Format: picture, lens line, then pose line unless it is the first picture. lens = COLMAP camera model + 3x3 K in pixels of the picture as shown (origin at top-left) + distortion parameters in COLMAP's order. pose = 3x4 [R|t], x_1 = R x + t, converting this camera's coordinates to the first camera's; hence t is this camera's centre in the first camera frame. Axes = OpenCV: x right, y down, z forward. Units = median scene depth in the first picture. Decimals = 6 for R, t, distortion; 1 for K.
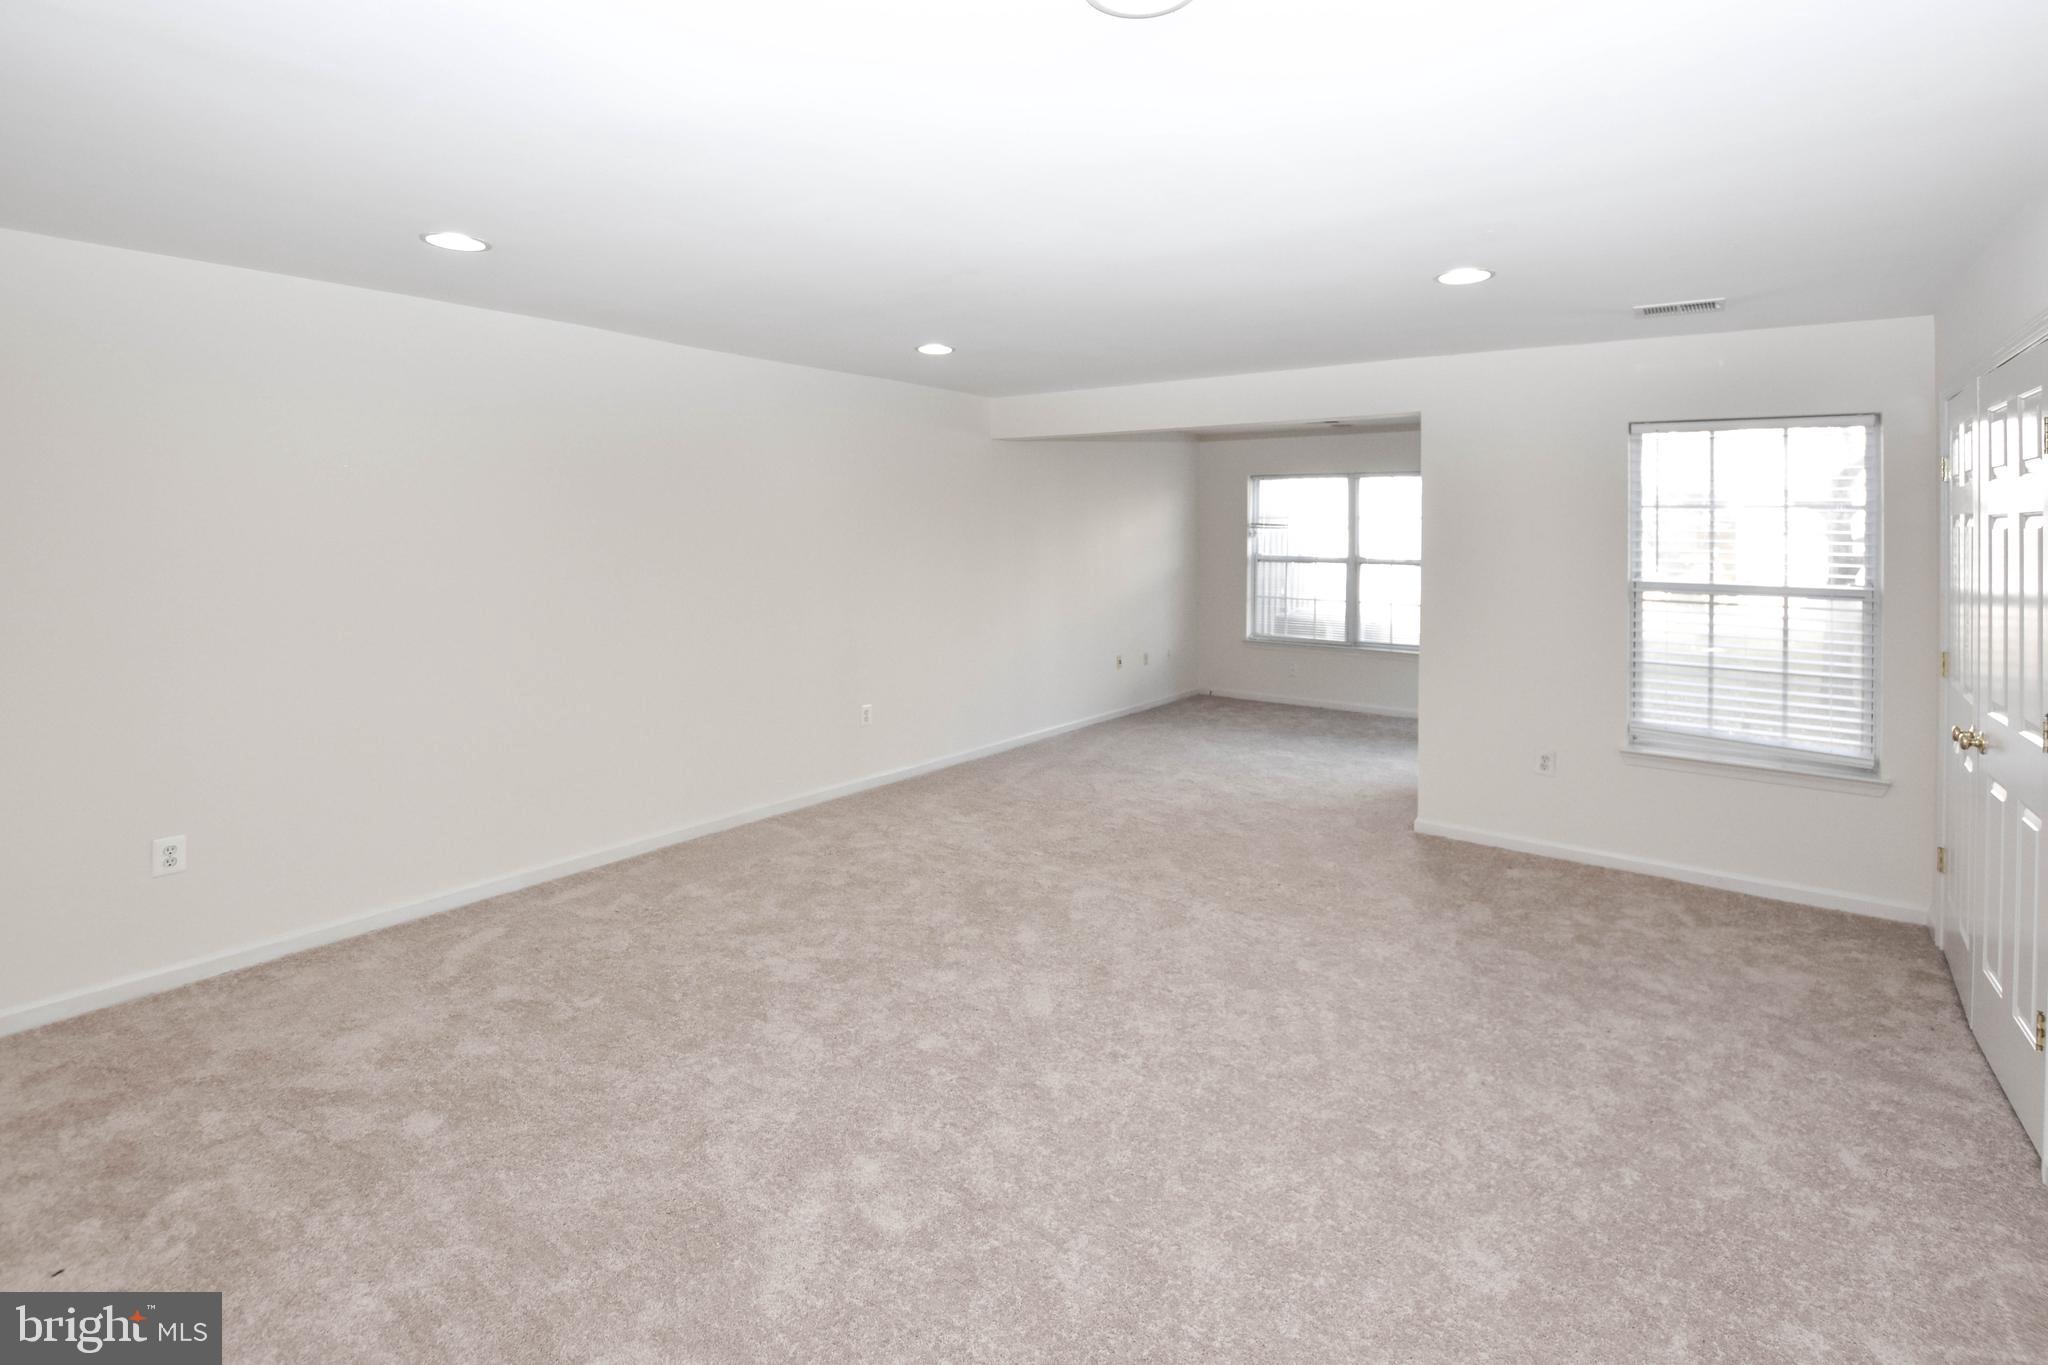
lens RADIAL K [[940.5, 0, 1063.7], [0, 940.5, 532.5], [0, 0, 1]] dist [-0.032785, 0.004299]
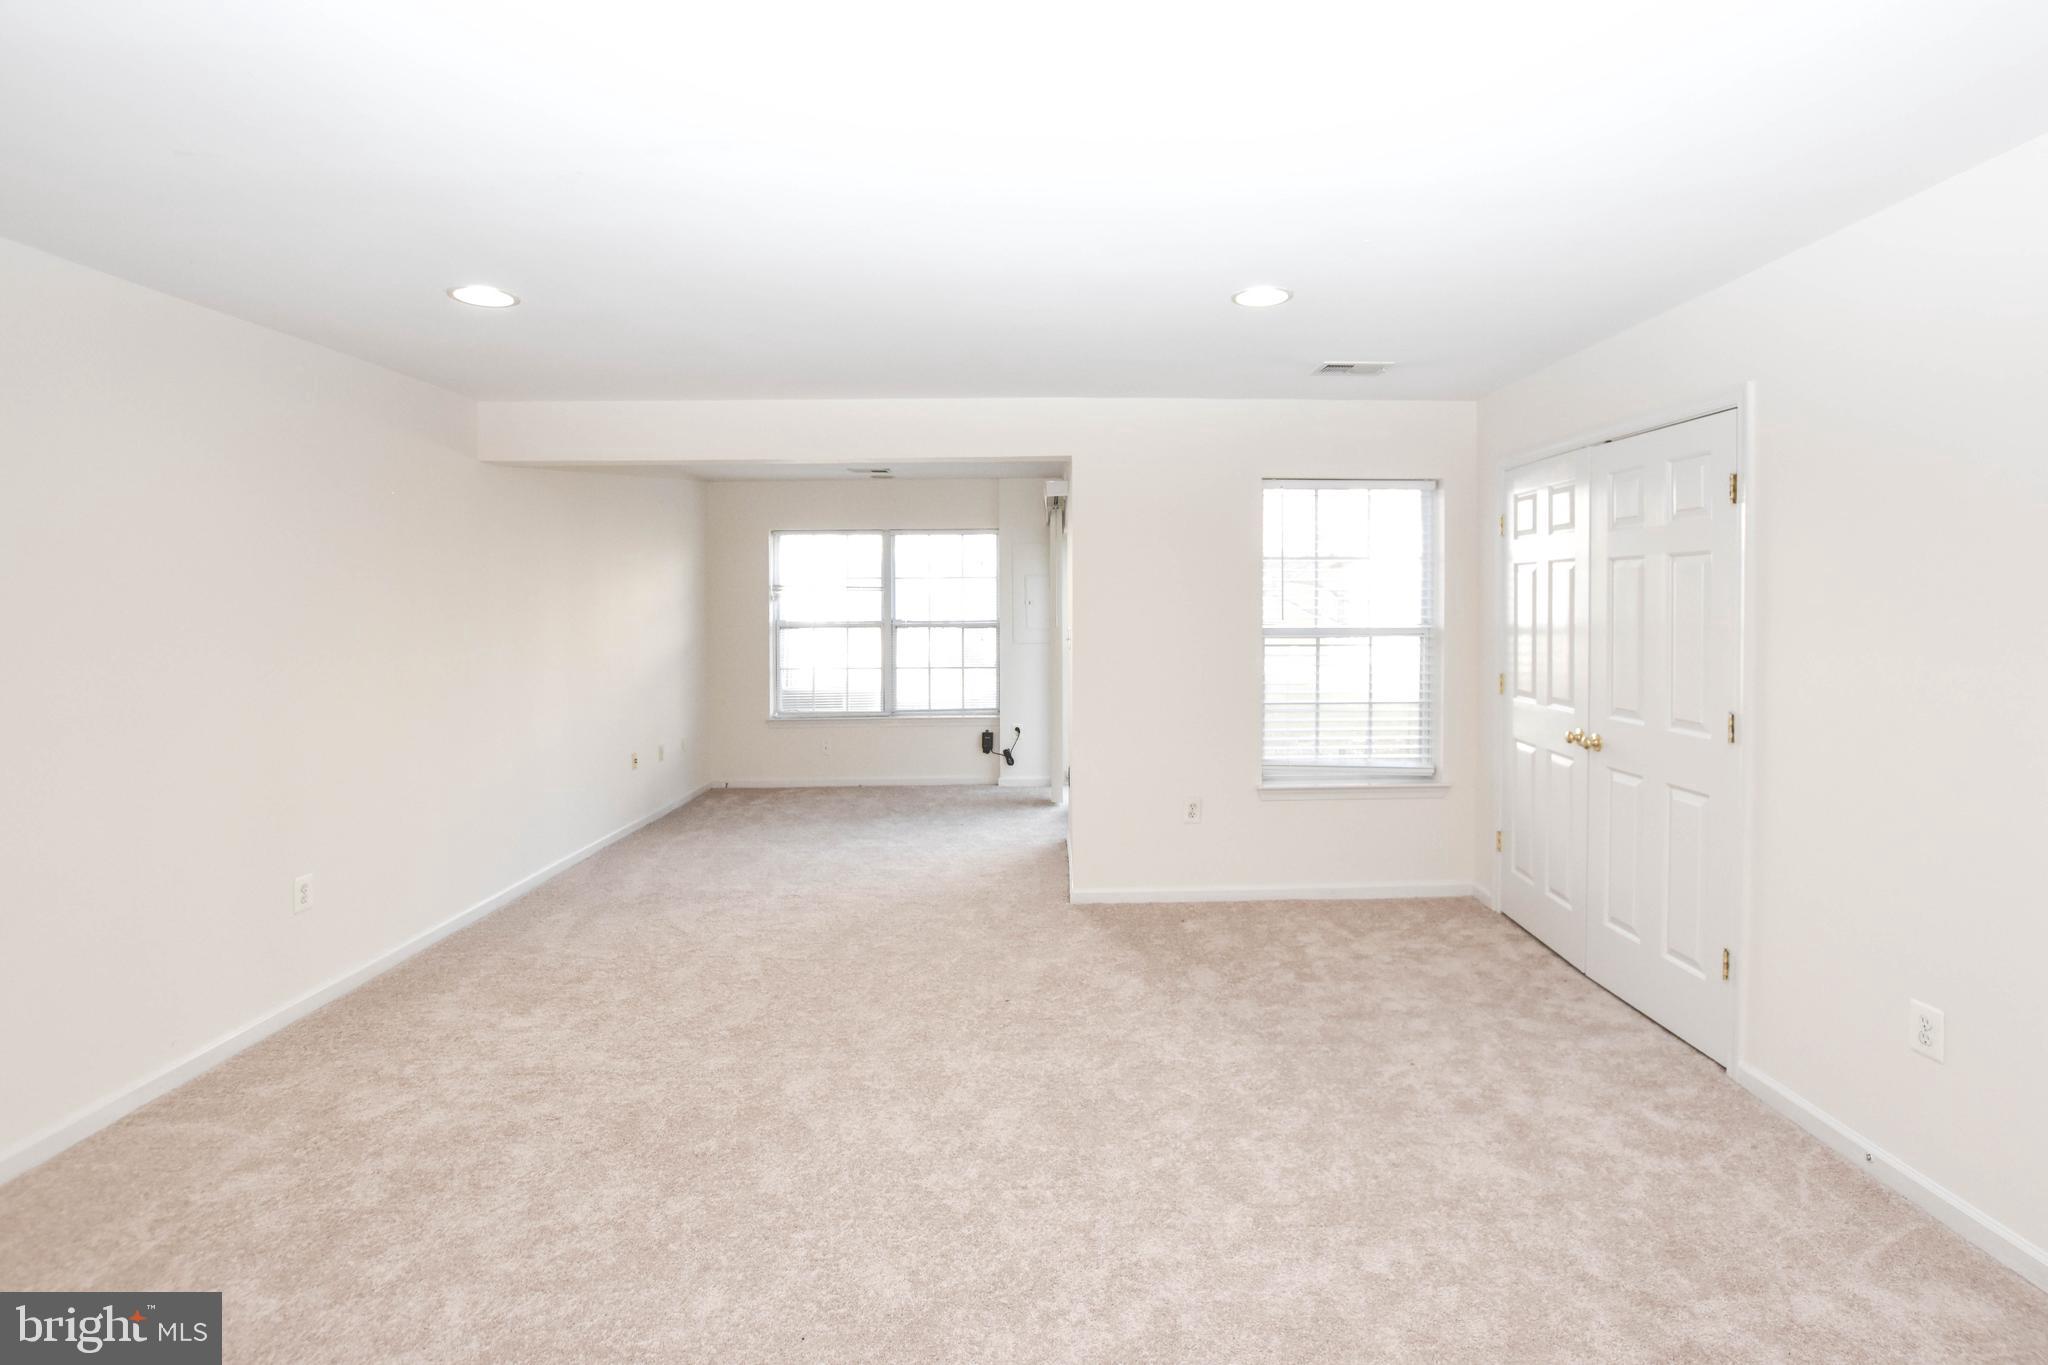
lens RADIAL K [[940.5, 0, 1061.4], [0, 940.5, 623.0], [0, 0, 1]] dist [-0.032785, 0.004299]
pose [[0.798706, -0.030808, 0.600932, -0.213879], [0.018629, 0.999476, 0.026479, 0.014233], [-0.601433, -0.009954, 0.798862, 0.281157]]
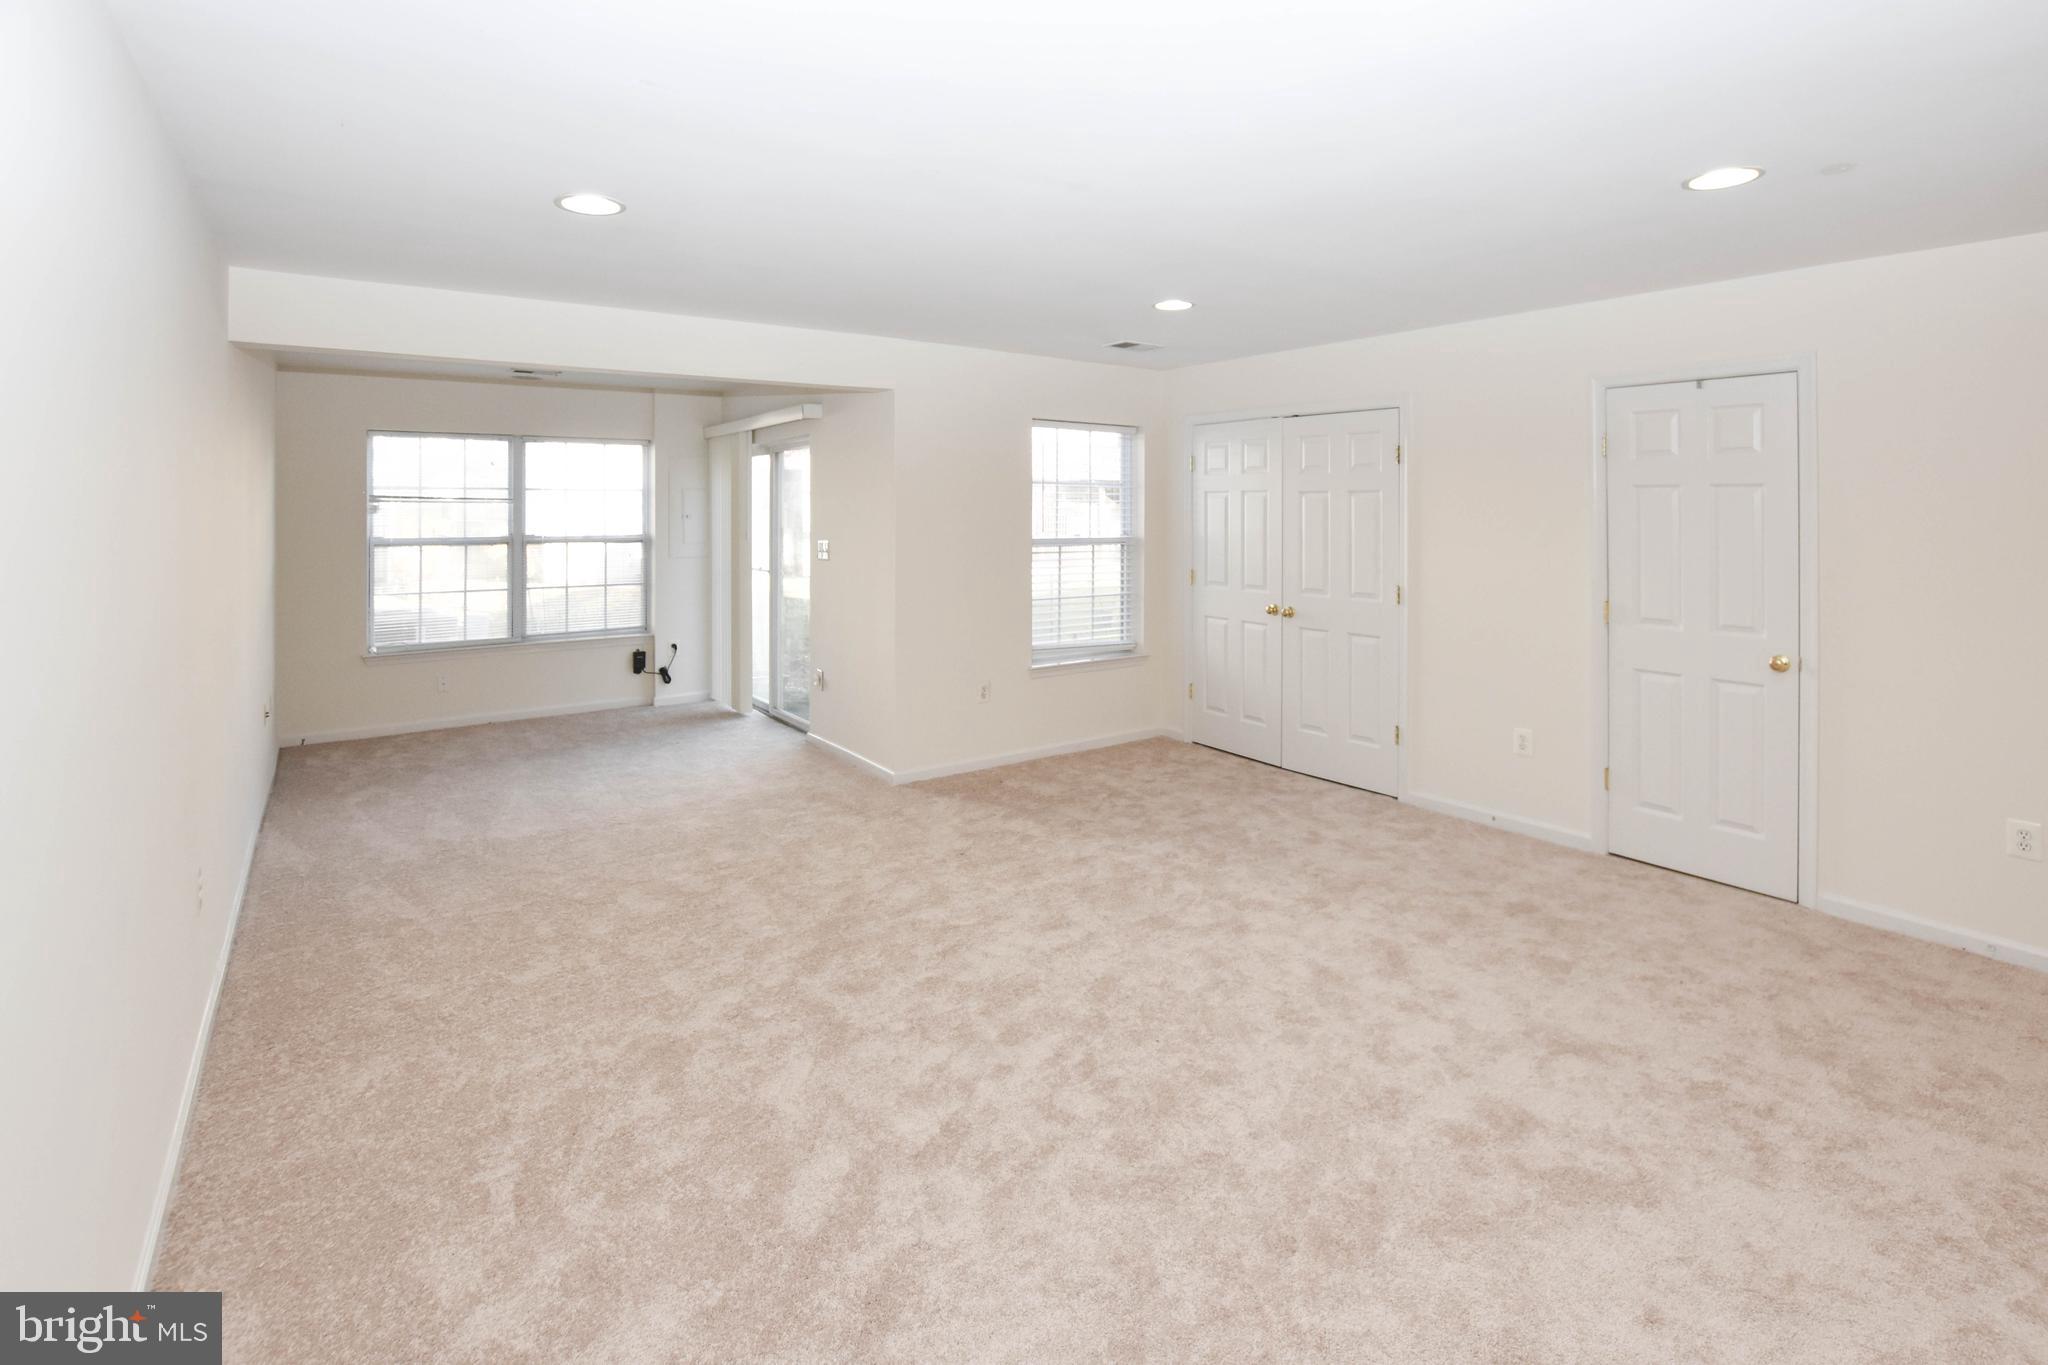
lens RADIAL K [[940.5, 0, 1042.0], [0, 940.5, 515.2], [0, 0, 1]] dist [-0.032785, 0.004299]
pose [[0.314505, -0.016399, 0.949114, -0.639345], [0.007783, 0.999862, 0.014697, -0.000522], [-0.949224, 0.002765, 0.314589, 0.566246]]
